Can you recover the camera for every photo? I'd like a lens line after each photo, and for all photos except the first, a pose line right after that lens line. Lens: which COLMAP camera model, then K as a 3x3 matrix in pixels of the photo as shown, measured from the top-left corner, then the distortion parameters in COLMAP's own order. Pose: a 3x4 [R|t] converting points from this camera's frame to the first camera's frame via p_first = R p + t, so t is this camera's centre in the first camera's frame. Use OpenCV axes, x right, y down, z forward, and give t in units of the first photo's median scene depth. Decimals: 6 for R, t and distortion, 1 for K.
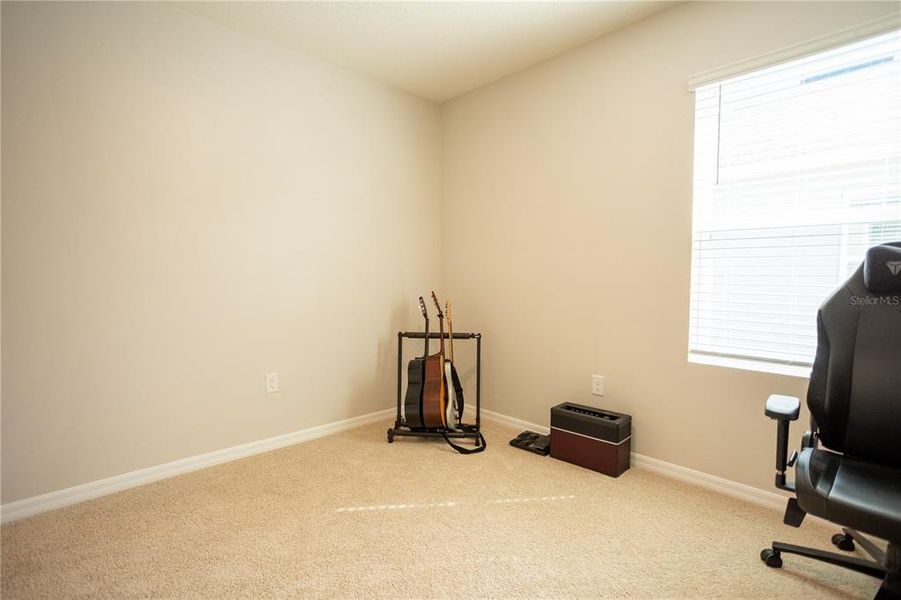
lens RADIAL K [[437.6, 0, 448.6], [0, 437.6, 302.2], [0, 0, 1]] dist [-0.030711, 0.011051]
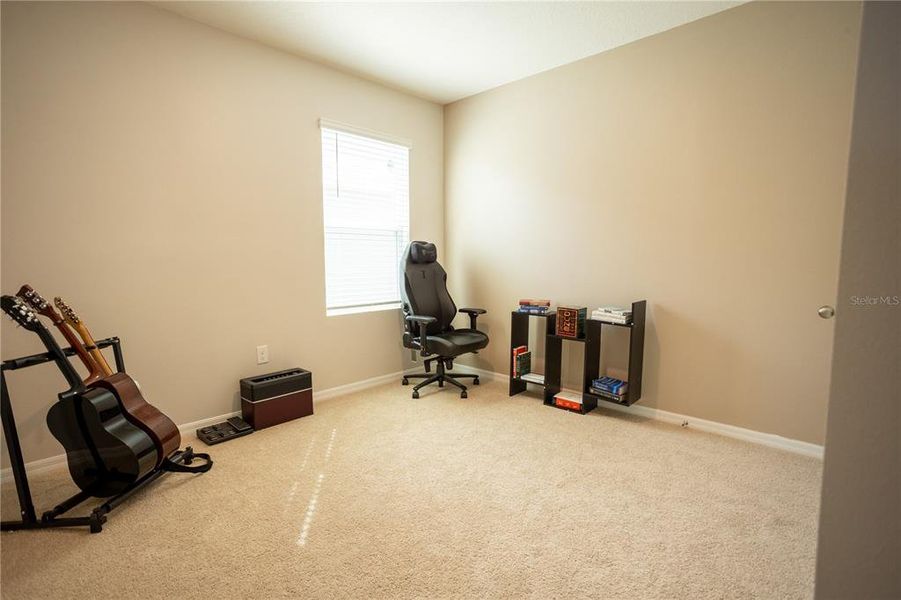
lens RADIAL K [[437.6, 0, 453.1], [0, 437.6, 298.7], [0, 0, 1]] dist [-0.030711, 0.011051]
pose [[-0.066292, -0.092881, 0.993468, -0.866071], [0.057787, 0.993630, 0.096753, -0.035489], [-0.996125, 0.063823, -0.060503, 0.619943]]
